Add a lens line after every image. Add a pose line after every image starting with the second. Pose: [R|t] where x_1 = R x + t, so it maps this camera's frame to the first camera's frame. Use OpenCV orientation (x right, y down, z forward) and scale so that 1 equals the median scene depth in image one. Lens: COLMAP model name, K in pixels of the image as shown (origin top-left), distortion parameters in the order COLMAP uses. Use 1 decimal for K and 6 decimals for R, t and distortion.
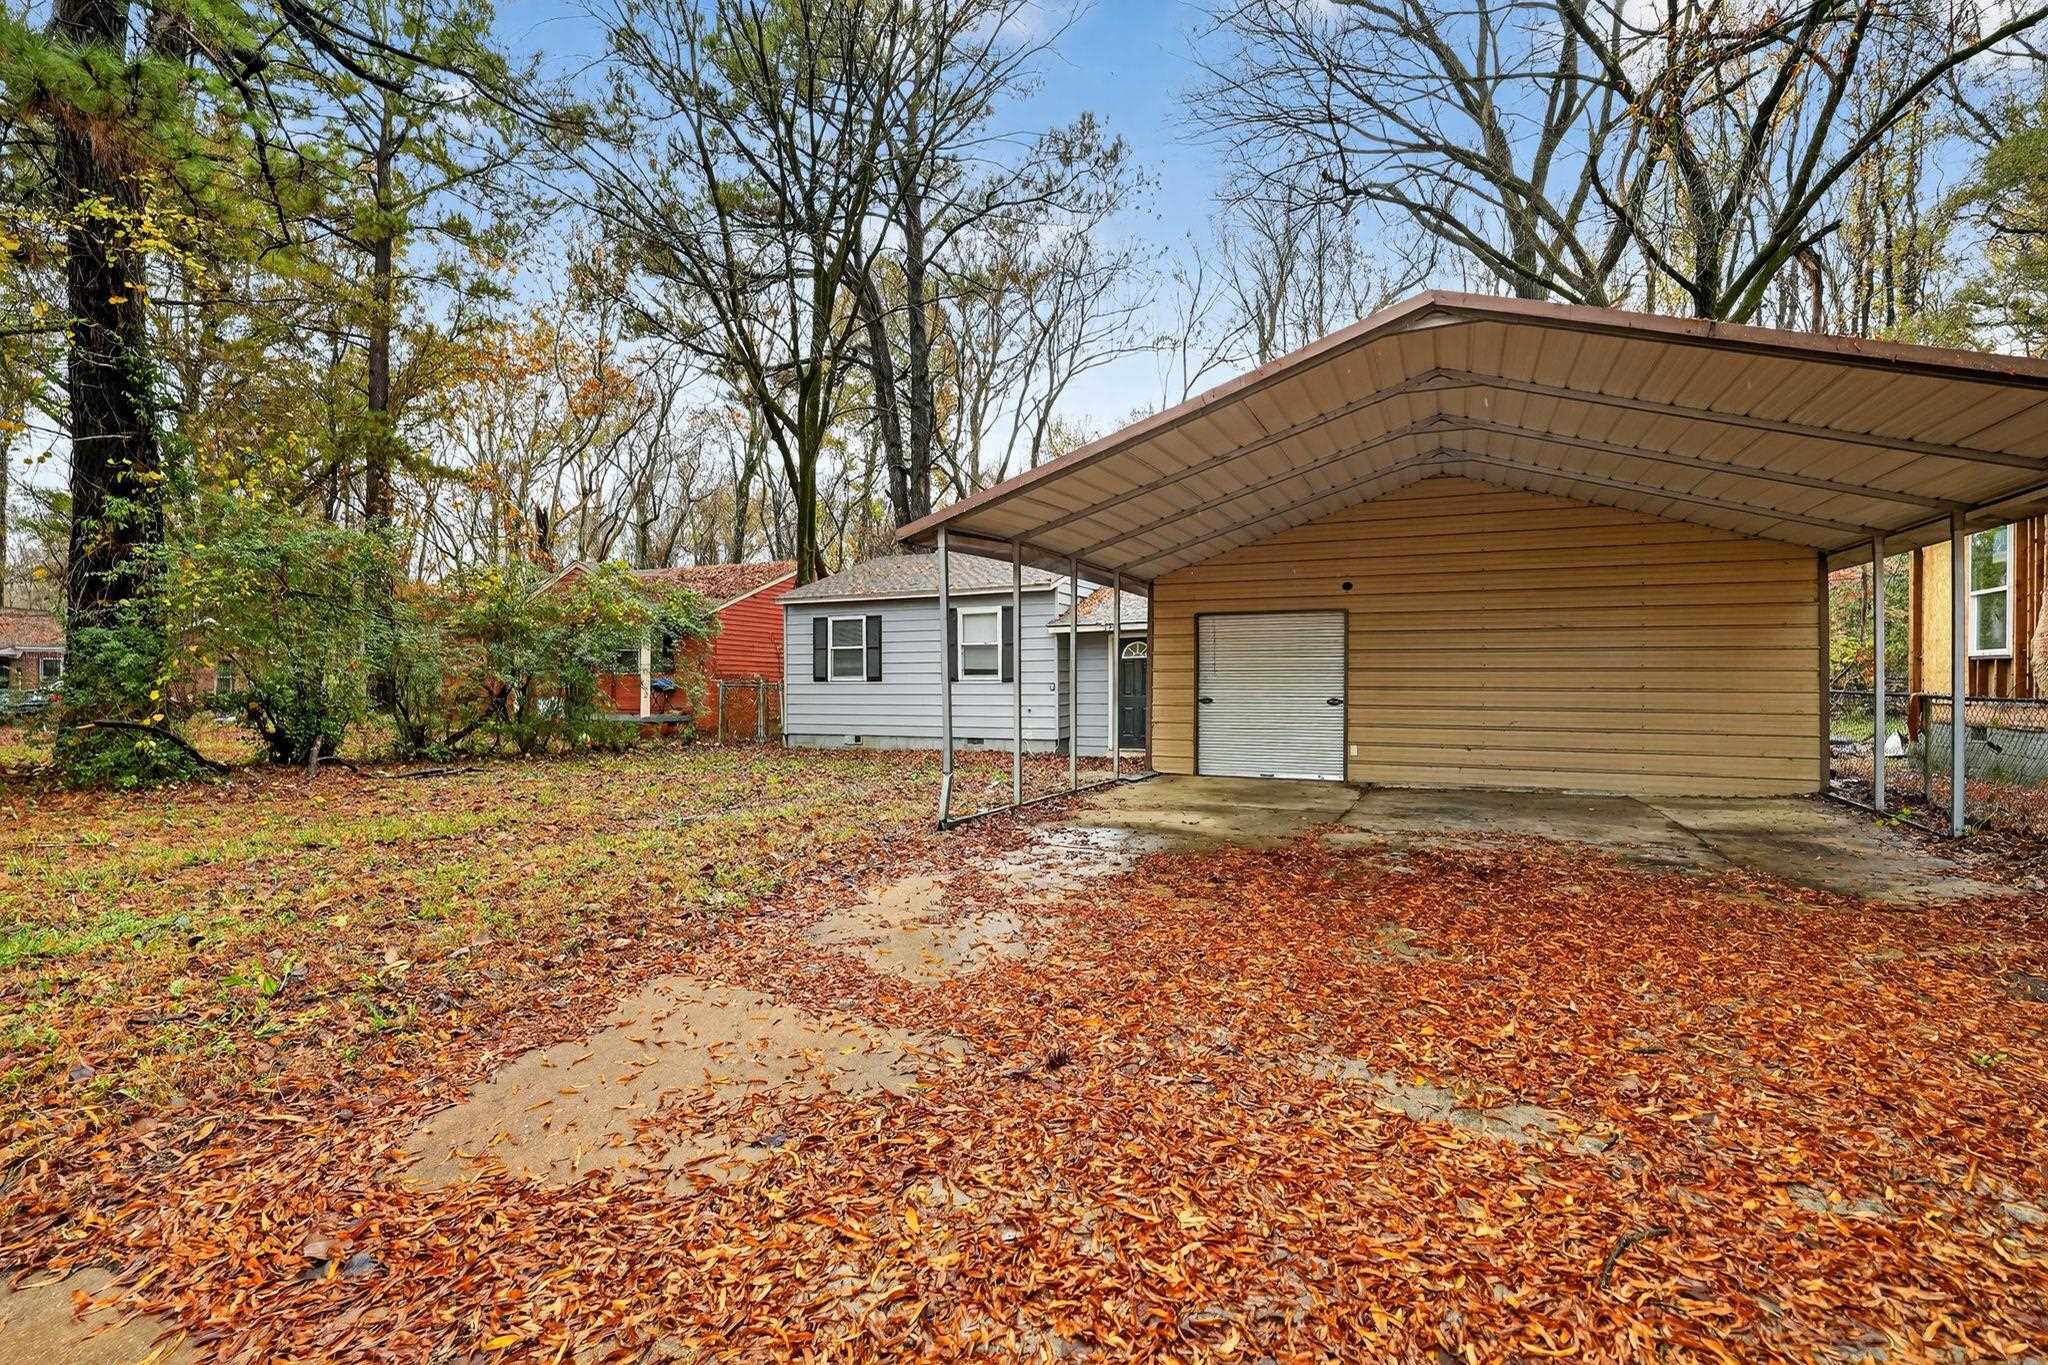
lens RADIAL K [[932.4, 0, 1017.2], [0, 932.4, 690.6], [0, 0, 1]] dist [-0.013158, 0.000222]
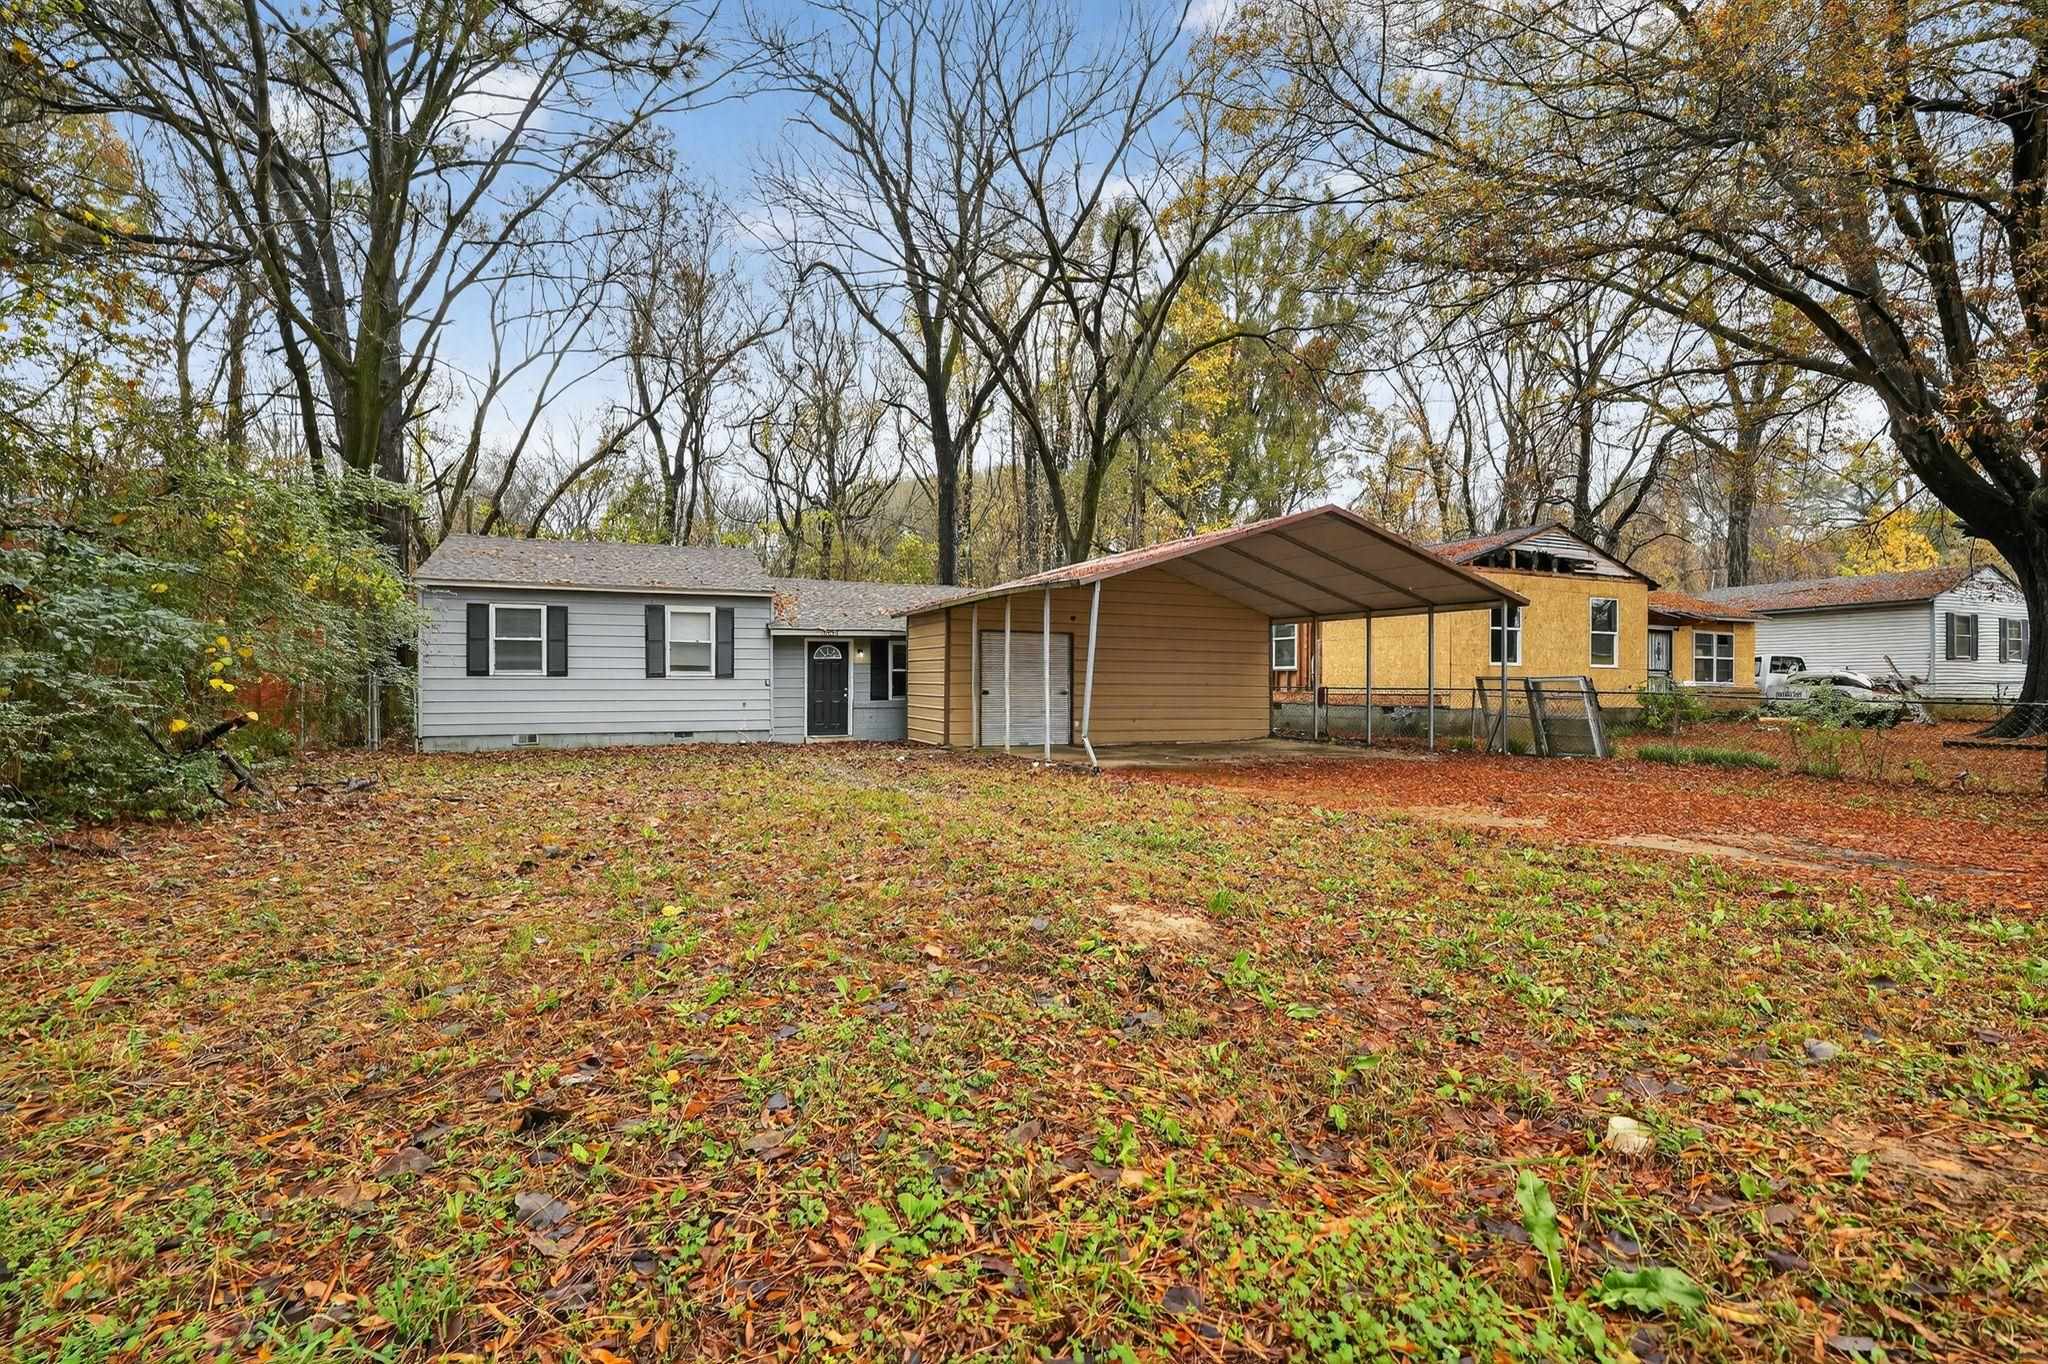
lens RADIAL K [[932.4, 0, 1017.2], [0, 932.4, 690.1], [0, 0, 1]] dist [-0.013158, 0.000222]
pose [[0.661825, -0.004446, 0.749645, -0.511864], [-0.000188, 0.999981, 0.006097, -0.001613], [-0.749658, -0.004176, 0.661812, 0.028439]]
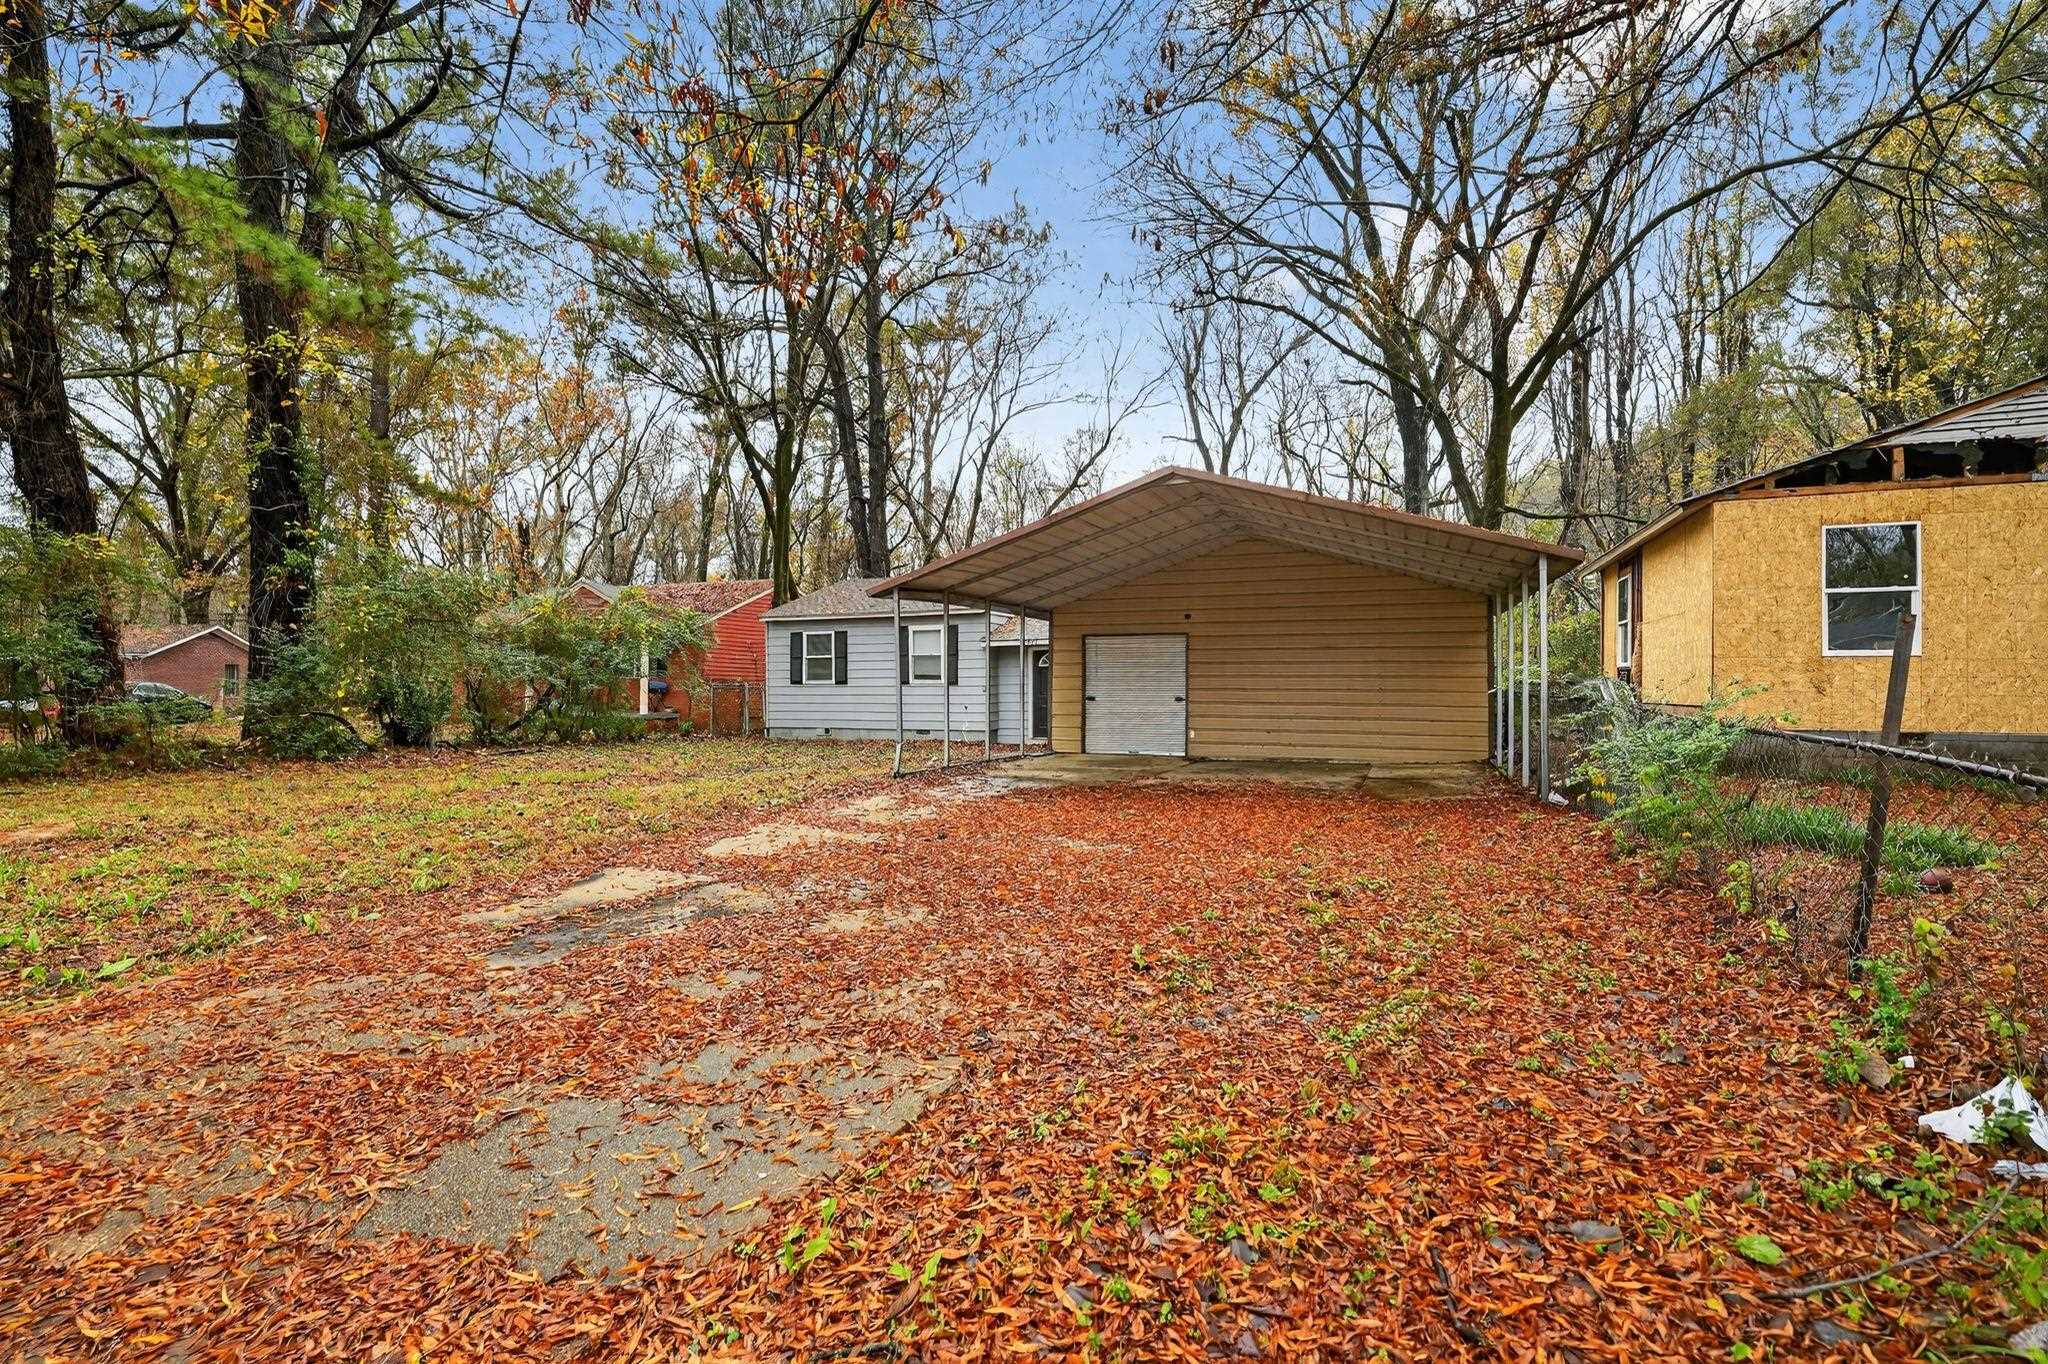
lens RADIAL K [[932.4, 0, 1017.2], [0, 932.4, 690.1], [0, 0, 1]] dist [-0.013158, 0.000222]
pose [[0.998850, 0.000473, 0.047949, 0.019181], [-0.000271, 0.999991, -0.004213, 0.002600], [-0.047950, 0.004195, 0.998841, -0.228626]]
